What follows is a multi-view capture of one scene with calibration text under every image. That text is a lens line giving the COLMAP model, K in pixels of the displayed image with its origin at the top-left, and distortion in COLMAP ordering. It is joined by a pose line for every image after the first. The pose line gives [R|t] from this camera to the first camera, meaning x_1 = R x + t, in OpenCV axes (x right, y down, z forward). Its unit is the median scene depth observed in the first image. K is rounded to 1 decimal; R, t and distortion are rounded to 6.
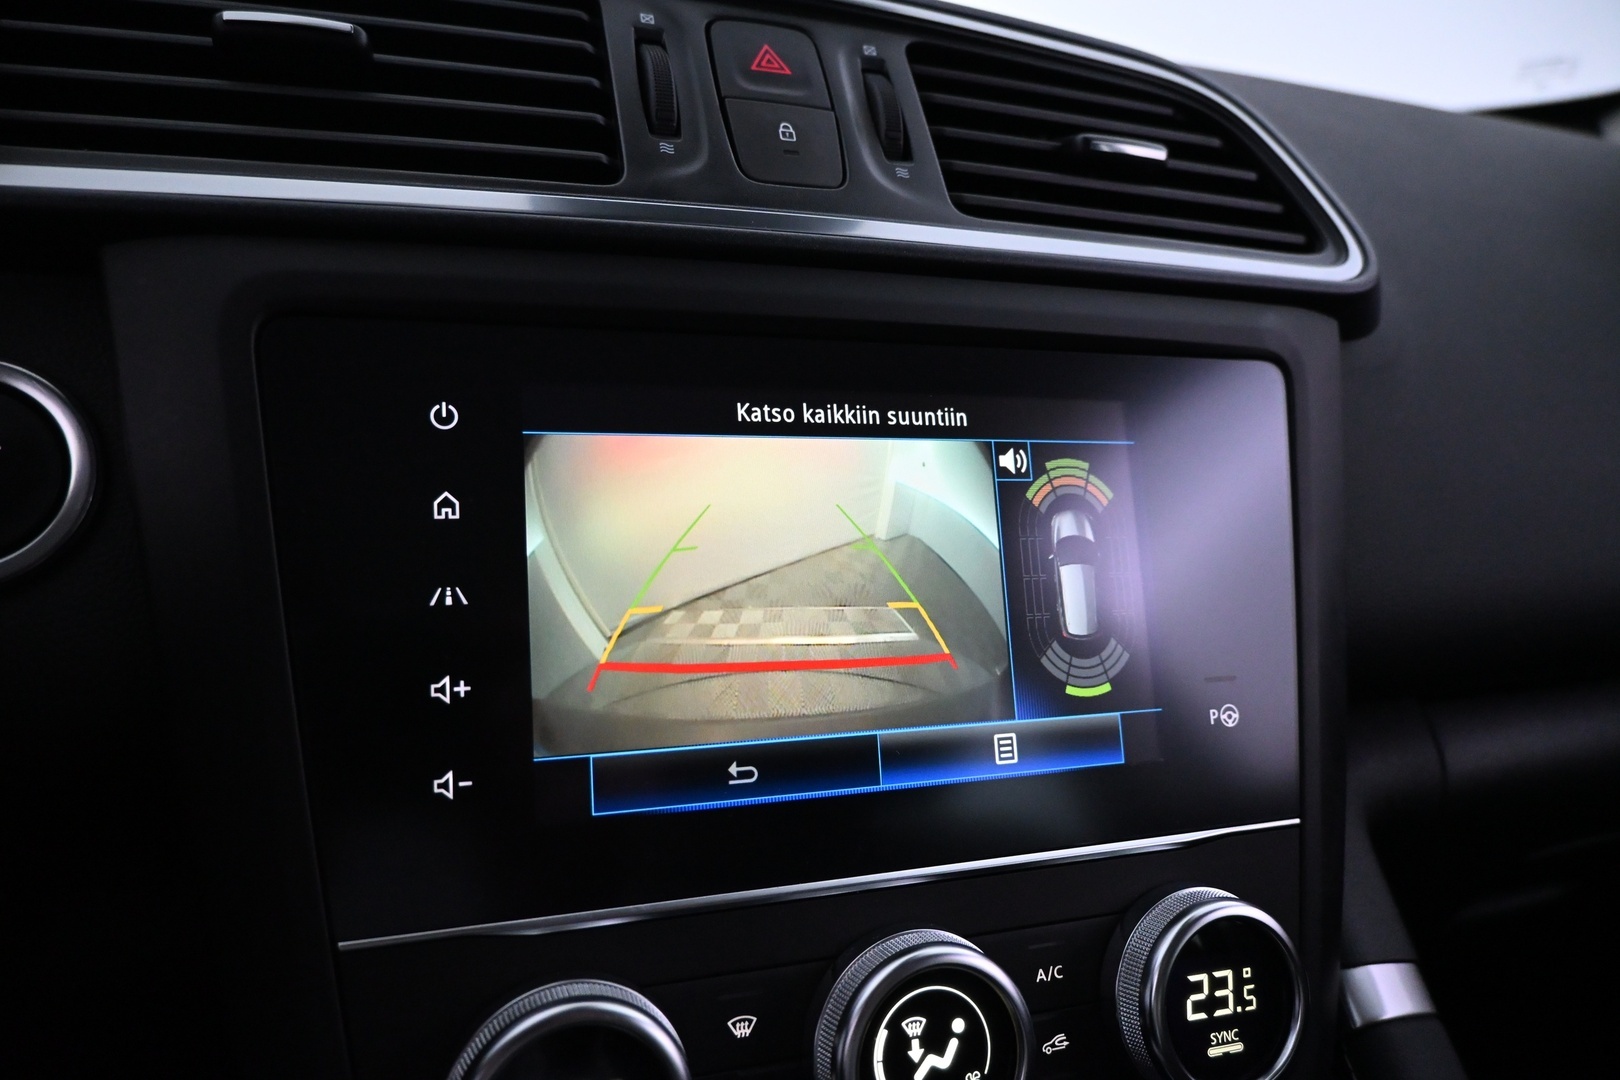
lens RADIAL K [[1138.2, 0, 809.8], [0, 1138.2, 525.8], [0, 0, 1]] dist [0.009179, -0.004858]
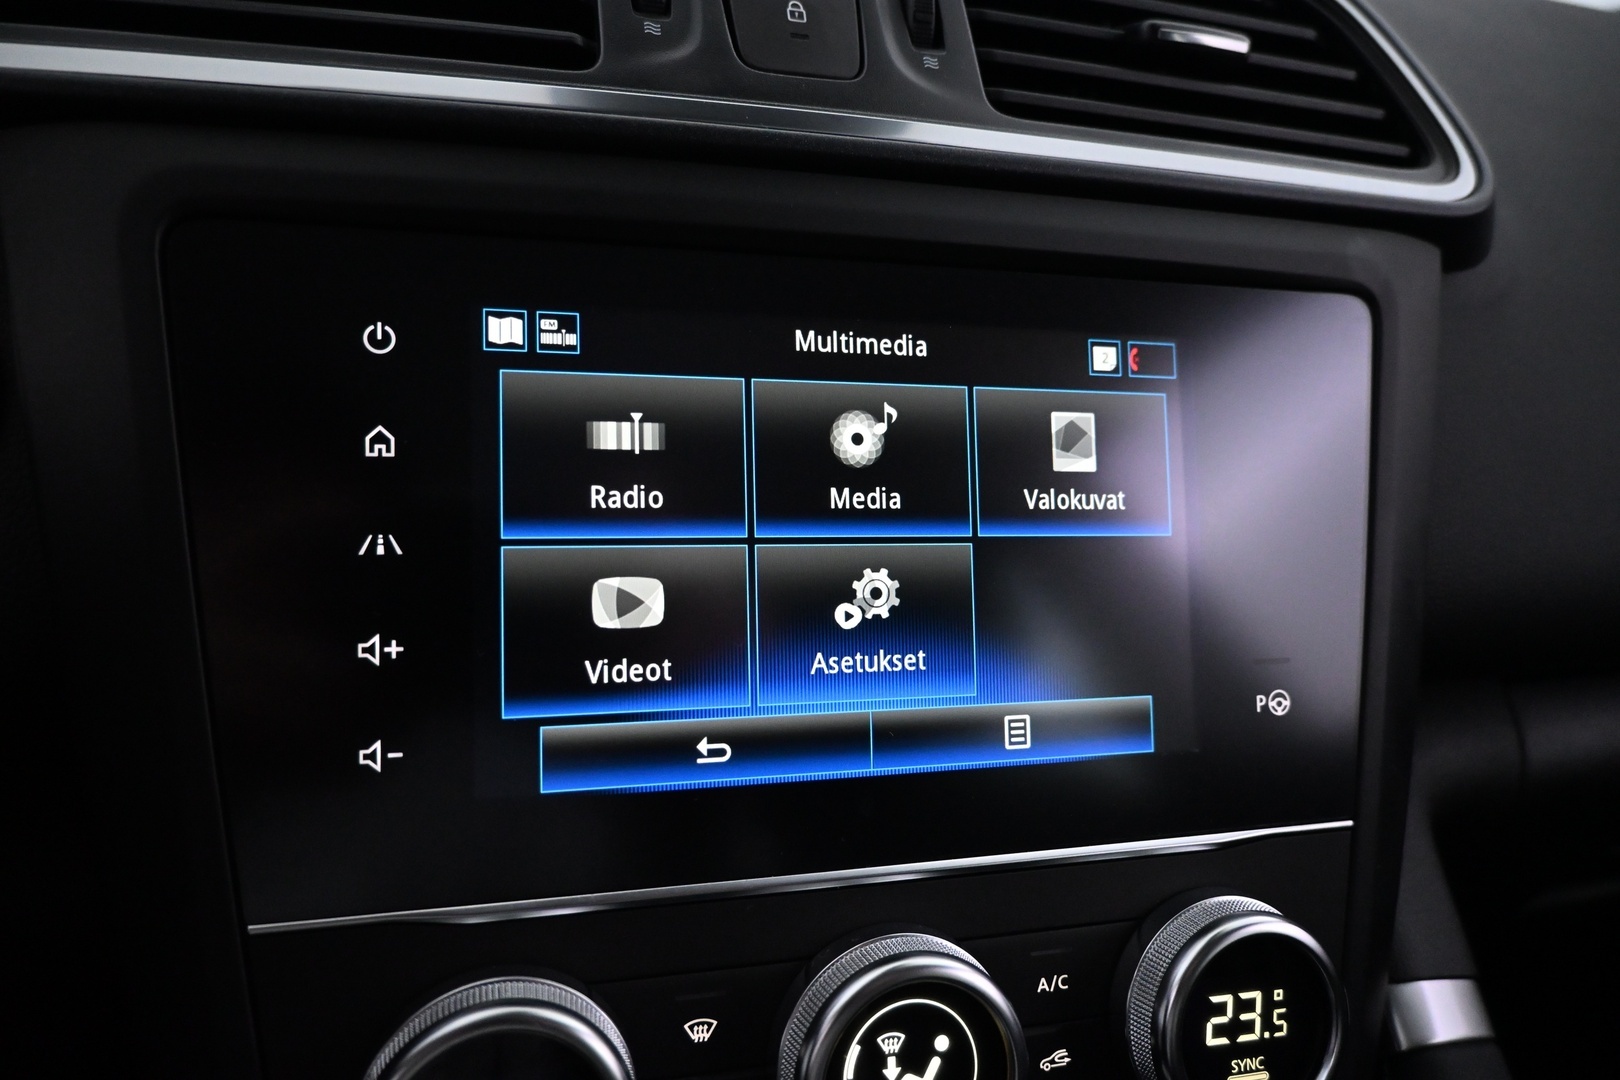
lens RADIAL K [[1138.2, 0, 801.6], [0, 1138.2, 527.2], [0, 0, 1]] dist [0.009179, -0.004858]
pose [[0.997443, 0.038126, -0.060445, 0.052344], [-0.033295, 0.996318, 0.079012, -0.027536], [0.063235, -0.076797, 0.995039, 0.120087]]
